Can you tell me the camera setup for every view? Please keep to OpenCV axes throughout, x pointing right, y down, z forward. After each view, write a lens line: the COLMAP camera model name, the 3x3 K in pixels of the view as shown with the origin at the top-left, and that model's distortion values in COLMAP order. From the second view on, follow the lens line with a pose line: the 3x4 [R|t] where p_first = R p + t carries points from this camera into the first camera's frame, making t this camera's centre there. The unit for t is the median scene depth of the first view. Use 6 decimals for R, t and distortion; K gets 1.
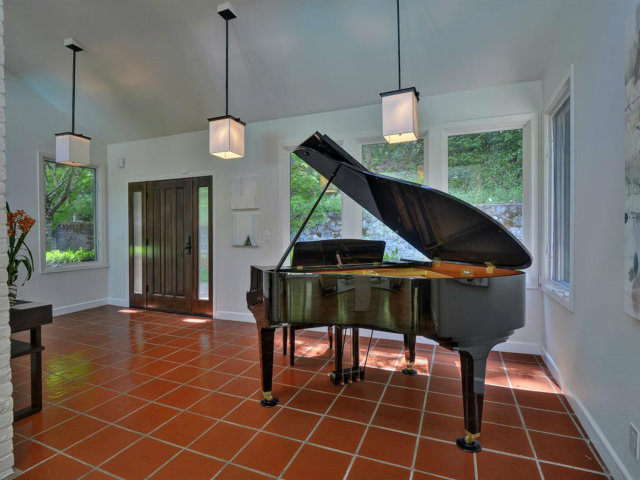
lens RADIAL K [[327.8, 0, 320.8], [0, 327.8, 237.3], [0, 0, 1]] dist [-0.015002, -0.001537]
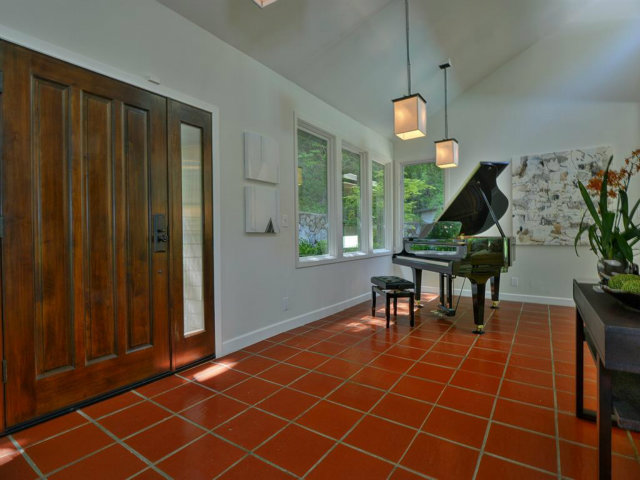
lens RADIAL K [[327.8, 0, 320.8], [0, 327.8, 237.3], [0, 0, 1]] dist [-0.015002, -0.001537]
pose [[0.205945, -0.005188, 0.978550, -0.906154], [0.022417, 0.999749, 0.000582, 0.037404], [-0.978307, 0.021816, 0.206009, 0.732948]]
